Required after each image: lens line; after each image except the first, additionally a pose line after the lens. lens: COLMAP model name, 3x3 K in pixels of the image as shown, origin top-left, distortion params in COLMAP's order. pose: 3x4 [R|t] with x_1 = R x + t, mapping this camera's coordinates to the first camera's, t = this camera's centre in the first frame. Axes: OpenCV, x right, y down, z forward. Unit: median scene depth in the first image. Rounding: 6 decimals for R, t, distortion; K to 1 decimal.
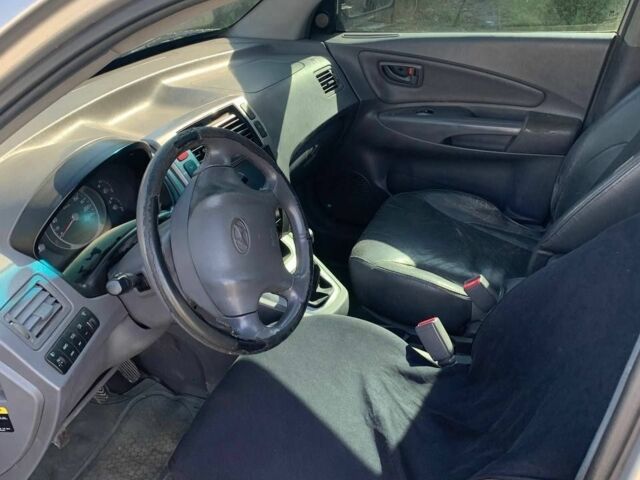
lens RADIAL K [[646.8, 0, 320.0], [0, 646.8, 240.0], [0, 0, 1]] dist [0.132930, -0.324554]
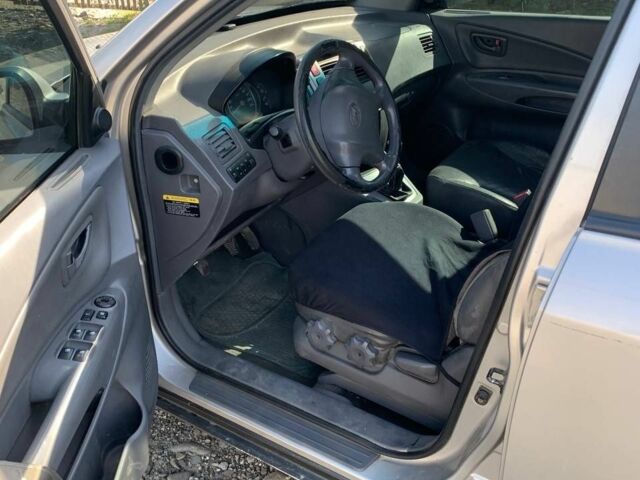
lens RADIAL K [[646.8, 0, 320.0], [0, 646.8, 240.0], [0, 0, 1]] dist [0.132930, -0.324554]
pose [[0.984500, 0.120567, -0.127375, 0.015851], [-0.122566, 0.992429, -0.007941, 0.205311], [0.125453, 0.023430, 0.991823, -0.328989]]
